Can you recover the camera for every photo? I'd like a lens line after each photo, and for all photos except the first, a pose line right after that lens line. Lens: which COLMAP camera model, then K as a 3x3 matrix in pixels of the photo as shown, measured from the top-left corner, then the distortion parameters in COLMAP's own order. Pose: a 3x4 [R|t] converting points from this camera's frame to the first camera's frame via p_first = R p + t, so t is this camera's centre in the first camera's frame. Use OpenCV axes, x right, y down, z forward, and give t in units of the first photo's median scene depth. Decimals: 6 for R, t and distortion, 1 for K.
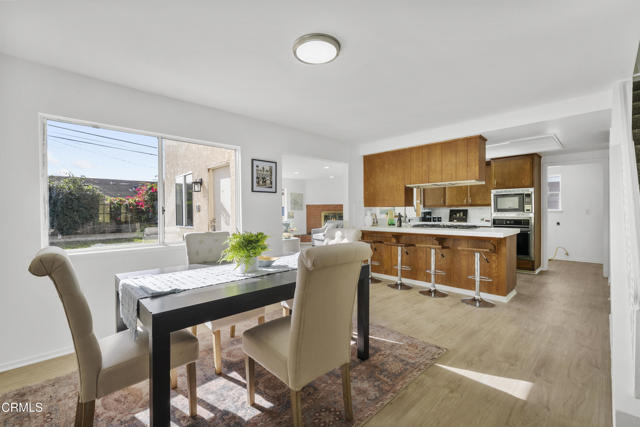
lens RADIAL K [[273.3, 0, 320.0], [0, 273.3, 213.5], [0, 0, 1]] dist [-0.000859, -0.000005]
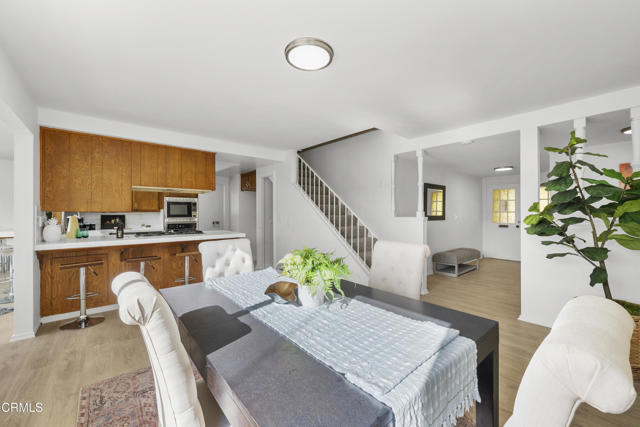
lens RADIAL K [[264.6, 0, 320.0], [0, 264.6, 213.5], [0, 0, 1]] dist [0.001270, 0.000151]
pose [[0.050509, 0.006058, 0.998705, -0.540327], [0.009461, 0.999934, -0.006543, -0.013339], [-0.998679, 0.009779, 0.050448, 0.496032]]
